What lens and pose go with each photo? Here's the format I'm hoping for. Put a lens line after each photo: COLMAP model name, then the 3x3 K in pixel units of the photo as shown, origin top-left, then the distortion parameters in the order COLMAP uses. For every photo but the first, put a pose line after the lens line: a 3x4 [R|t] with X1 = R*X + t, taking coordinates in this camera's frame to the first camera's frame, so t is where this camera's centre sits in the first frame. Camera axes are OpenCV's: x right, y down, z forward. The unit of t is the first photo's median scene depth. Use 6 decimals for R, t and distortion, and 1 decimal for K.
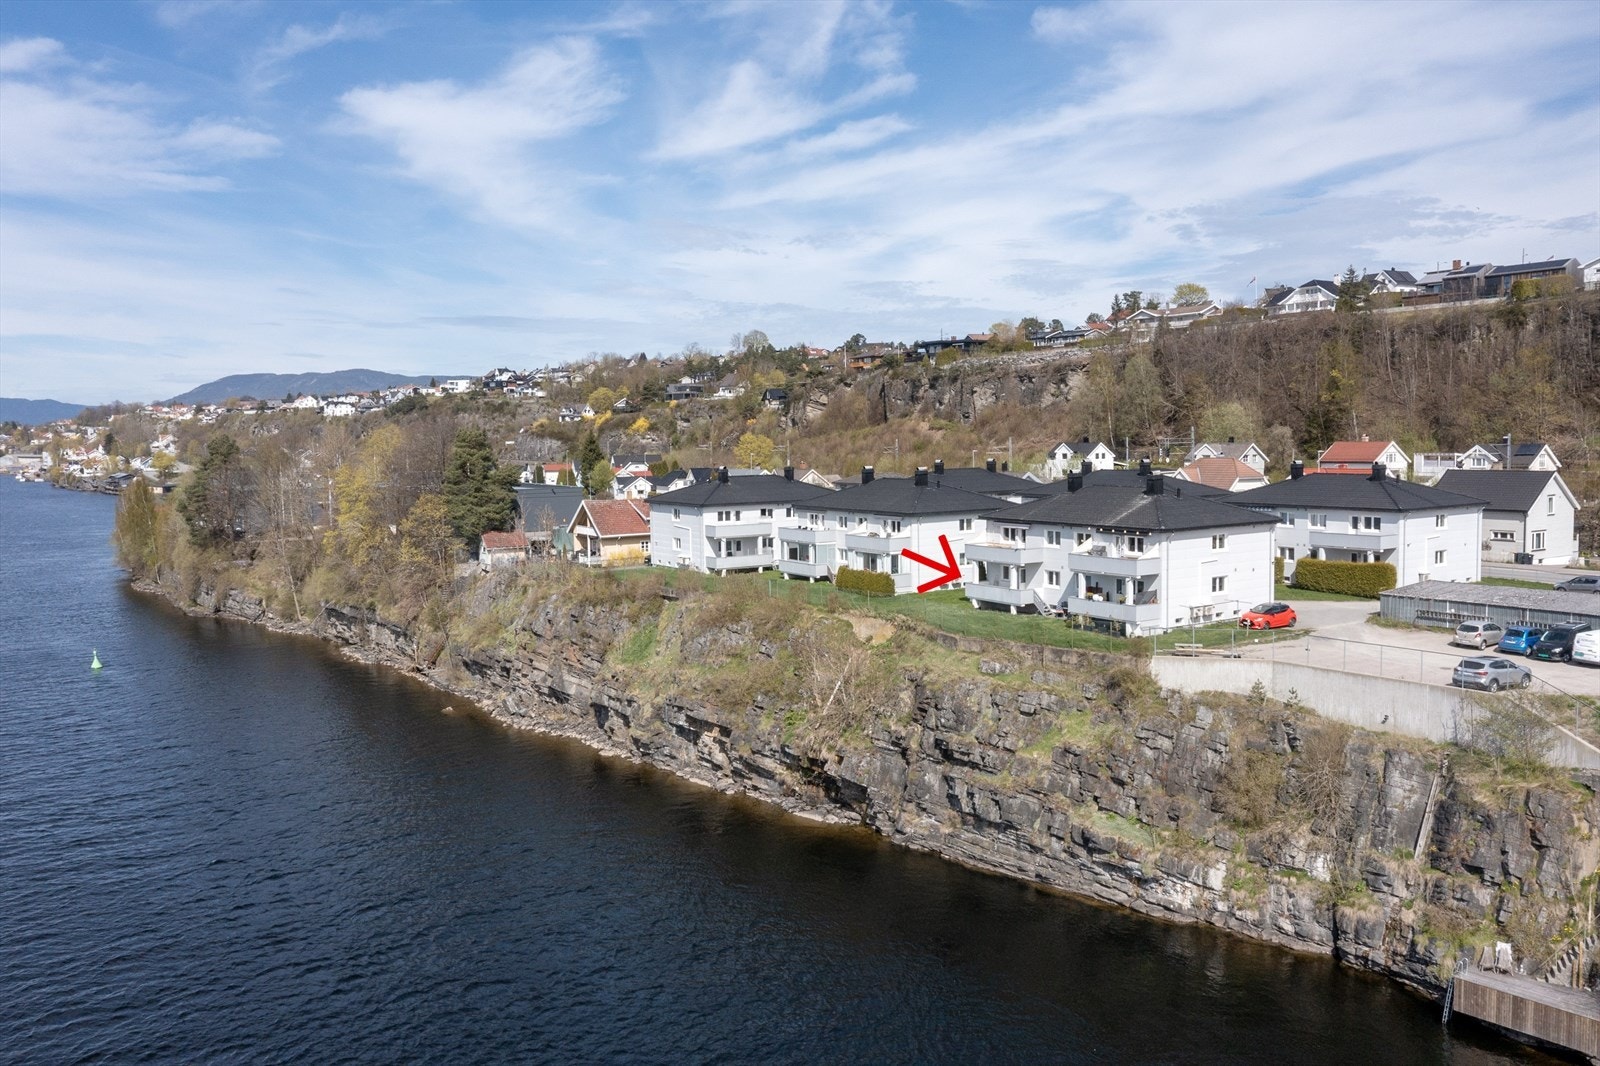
lens RADIAL K [[1325.4, 0, 800.0], [0, 1325.4, 533.0], [0, 0, 1]] dist [-0.016119, 0.035610]
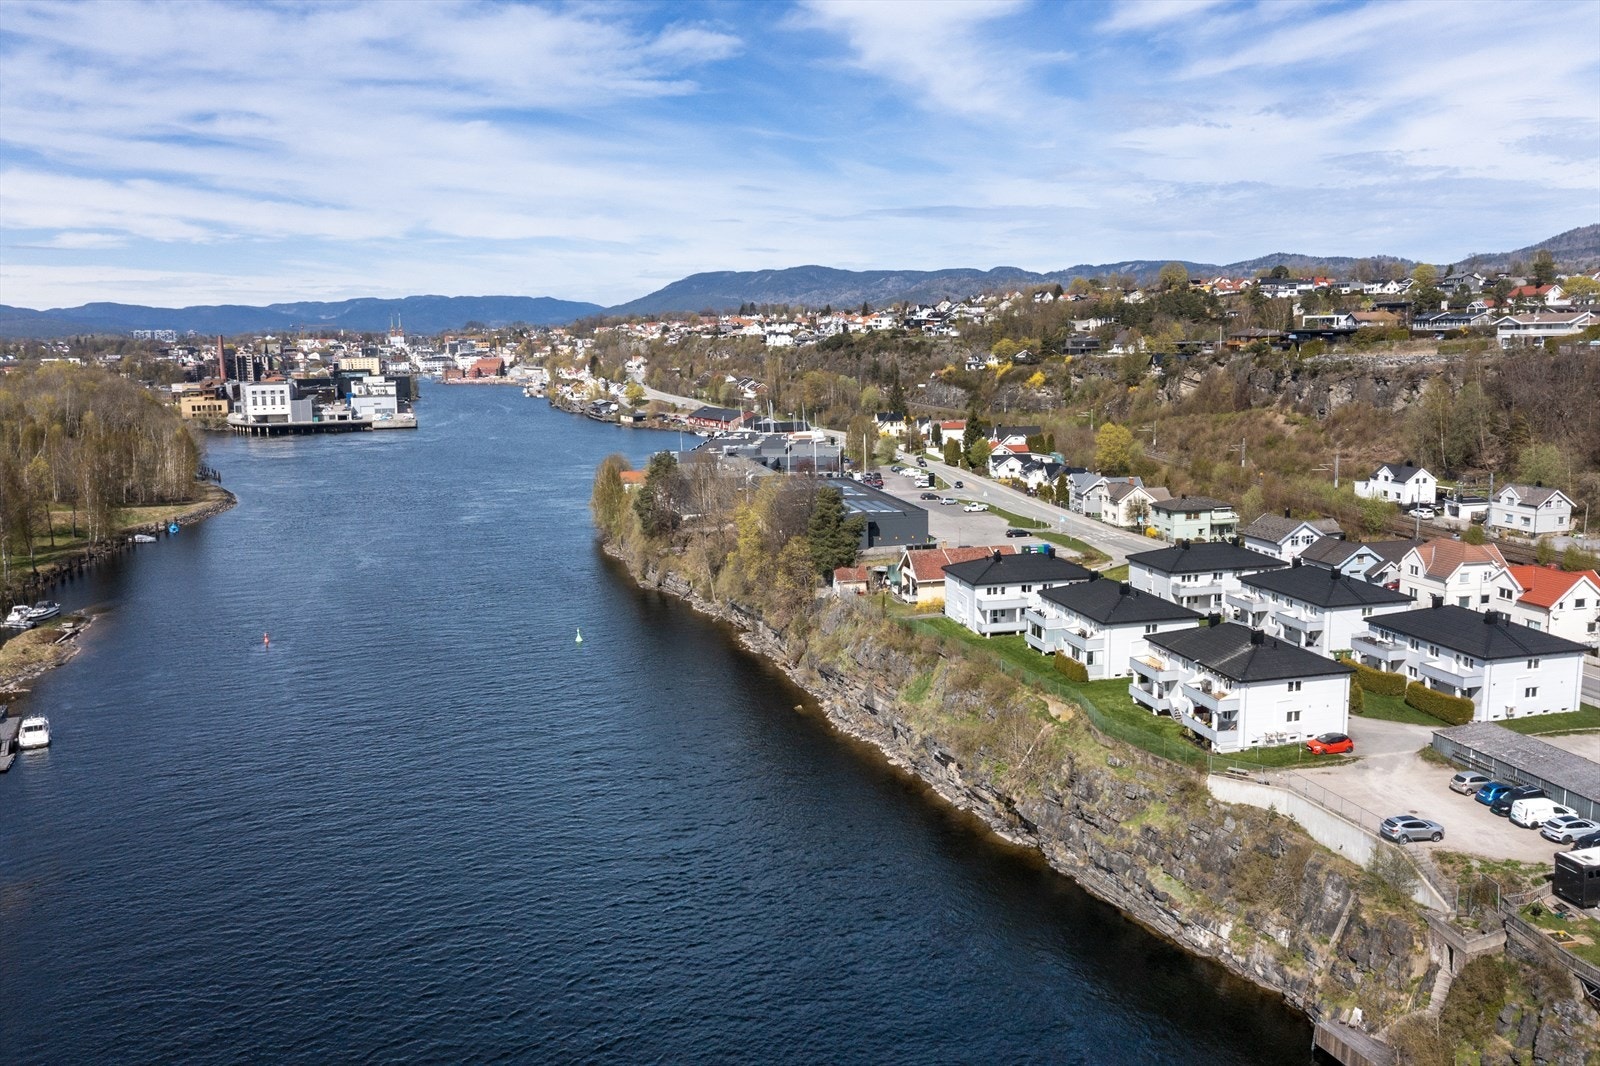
lens RADIAL K [[1468.2, 0, 800.0], [0, 1468.2, 533.0], [0, 0, 1]] dist [0.024357, 0.027236]
pose [[0.939754, 0.057083, -0.337053, 0.185070], [-0.014722, 0.991803, 0.126922, -0.184192], [0.341536, -0.114313, 0.932891, -0.318922]]
